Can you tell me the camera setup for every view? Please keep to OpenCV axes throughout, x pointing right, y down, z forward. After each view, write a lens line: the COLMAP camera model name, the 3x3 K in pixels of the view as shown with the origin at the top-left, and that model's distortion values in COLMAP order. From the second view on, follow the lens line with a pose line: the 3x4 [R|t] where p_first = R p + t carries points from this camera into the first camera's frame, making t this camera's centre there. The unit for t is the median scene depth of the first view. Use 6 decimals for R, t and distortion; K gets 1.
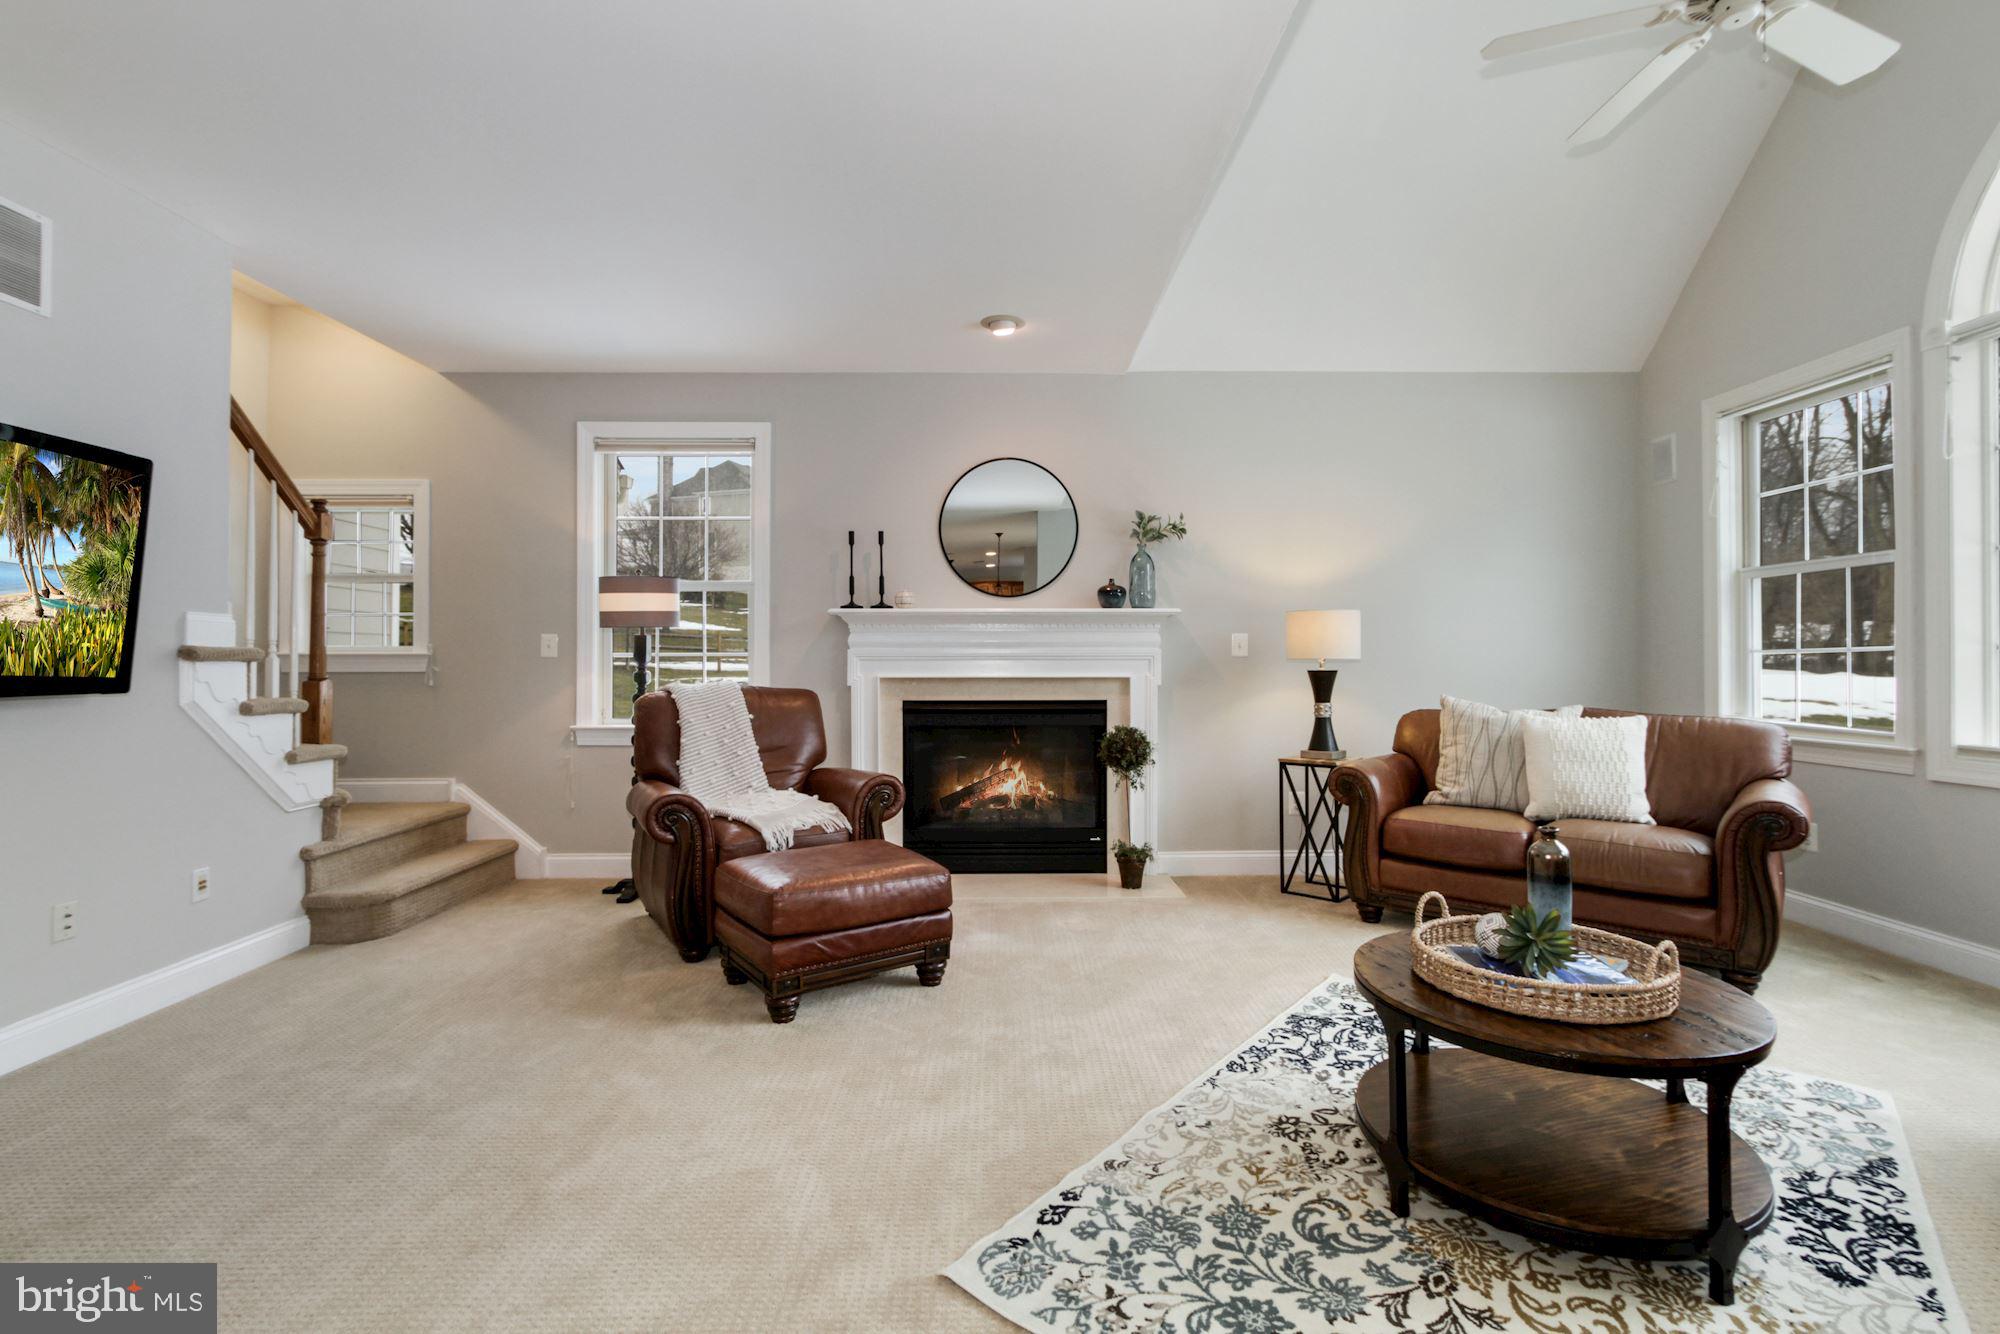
lens RADIAL K [[917.8, 0, 1019.1], [0, 917.8, 655.9], [0, 0, 1]] dist [-0.004571, 0.005290]
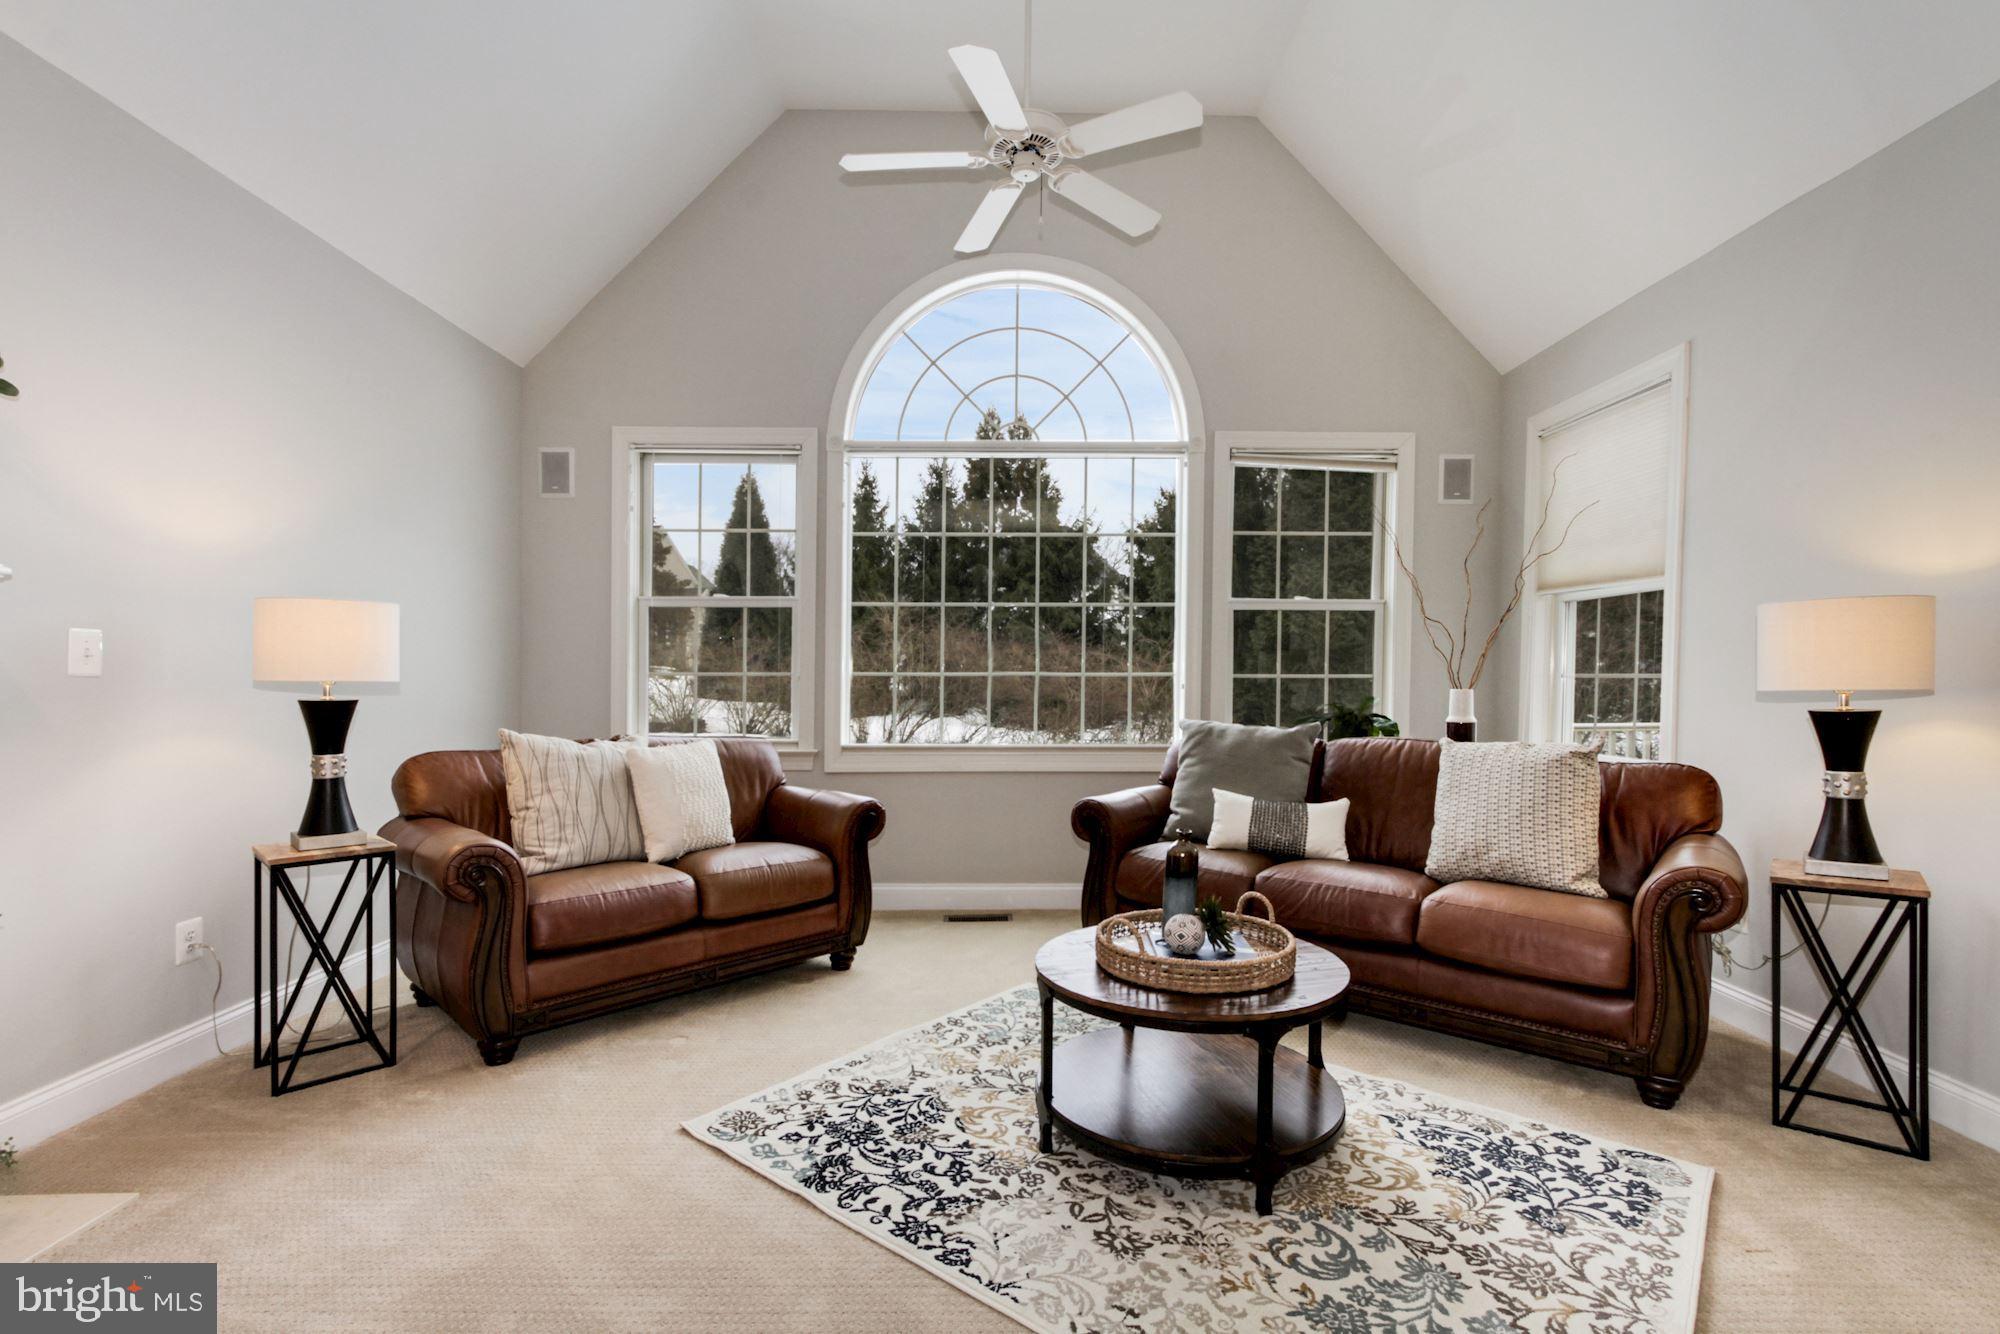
lens RADIAL K [[917.8, 0, 1014.0], [0, 917.8, 692.2], [0, 0, 1]] dist [-0.004571, 0.005290]
pose [[0.014110, -0.011839, 0.999830, -0.304109], [-0.009666, 0.999882, 0.011976, -0.001709], [-0.999854, -0.009834, 0.013994, 0.607181]]
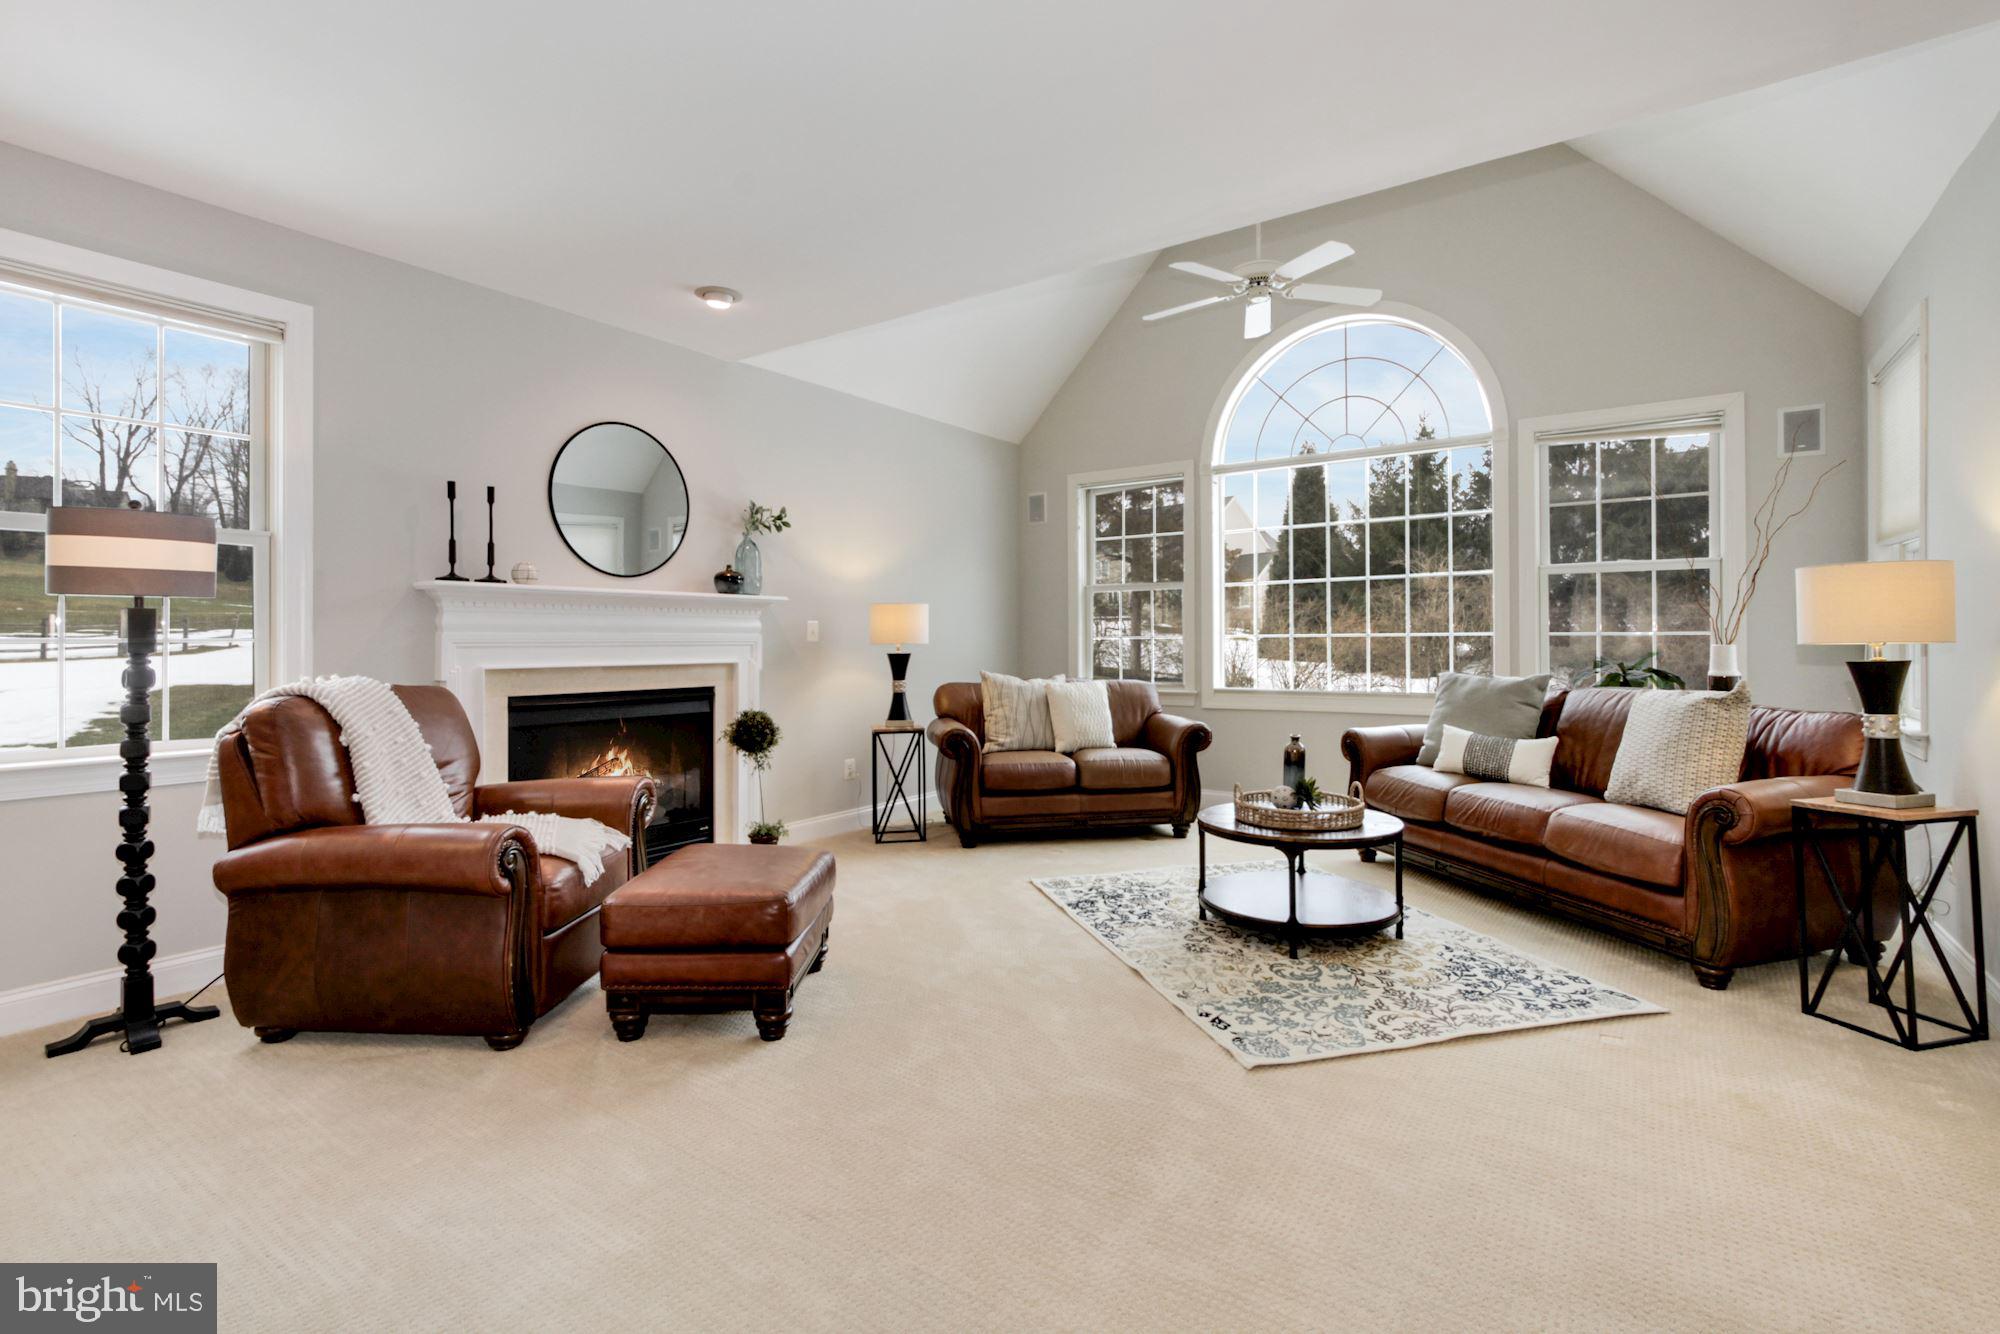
lens RADIAL K [[917.8, 0, 1011.1], [0, 917.8, 644.1], [0, 0, 1]] dist [-0.004571, 0.005290]
pose [[0.589251, -0.003474, 0.807942, -0.631149], [-0.000709, 0.999988, 0.004817, -0.002908], [-0.807950, -0.003412, 0.589242, 0.190119]]
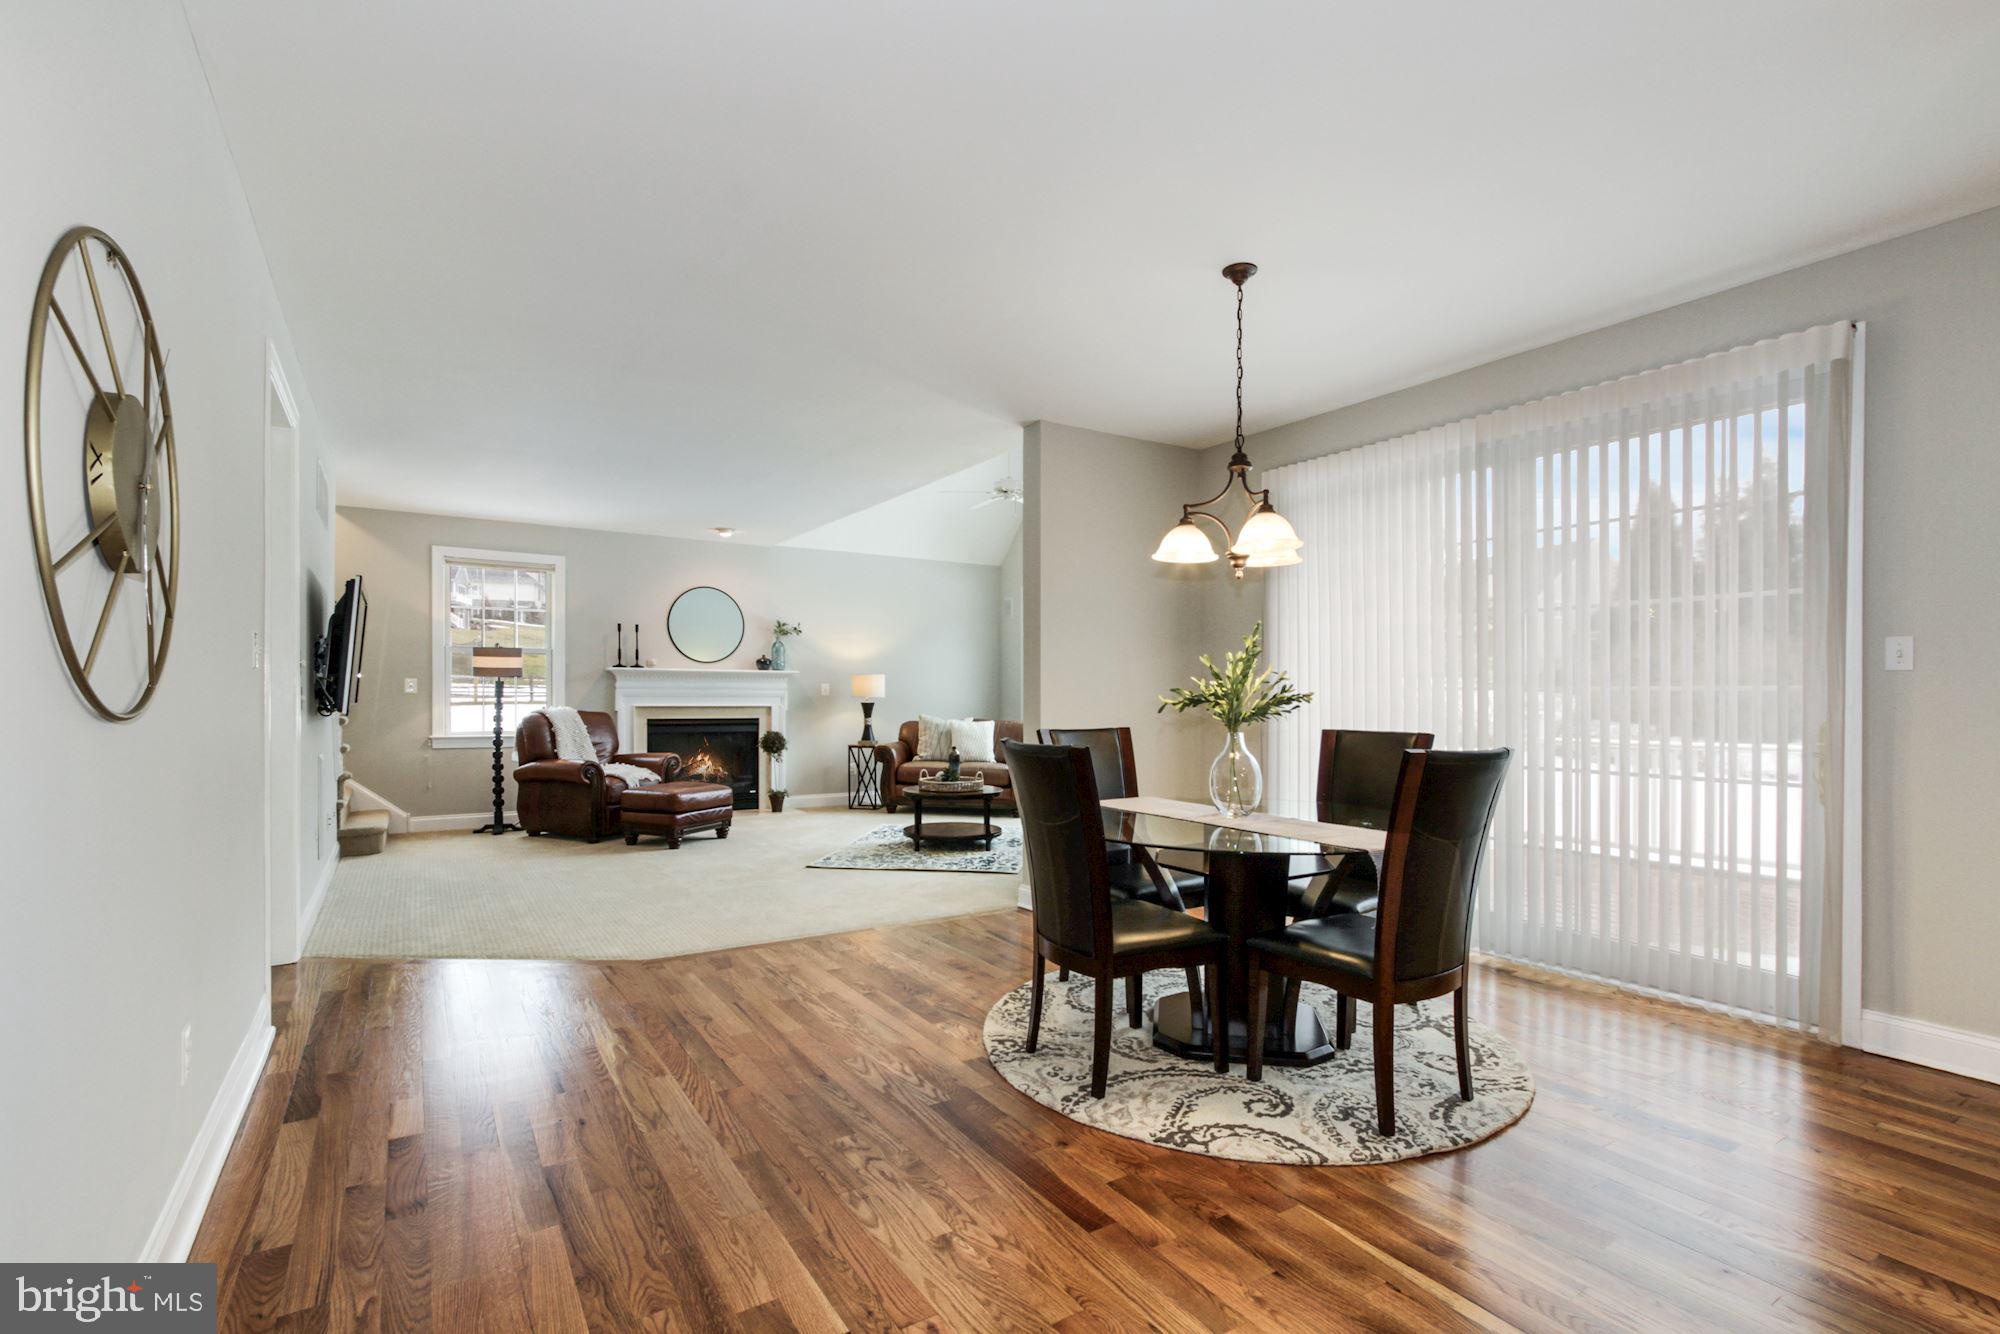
lens RADIAL K [[917.8, 0, 1005.6], [0, 917.8, 698.2], [0, 0, 1]] dist [-0.004571, 0.005290]
pose [[0.852444, 0.004001, 0.522803, -0.563286], [-0.008983, 0.999935, 0.006995, -0.013128], [-0.522741, -0.010659, 0.852425, -1.079280]]
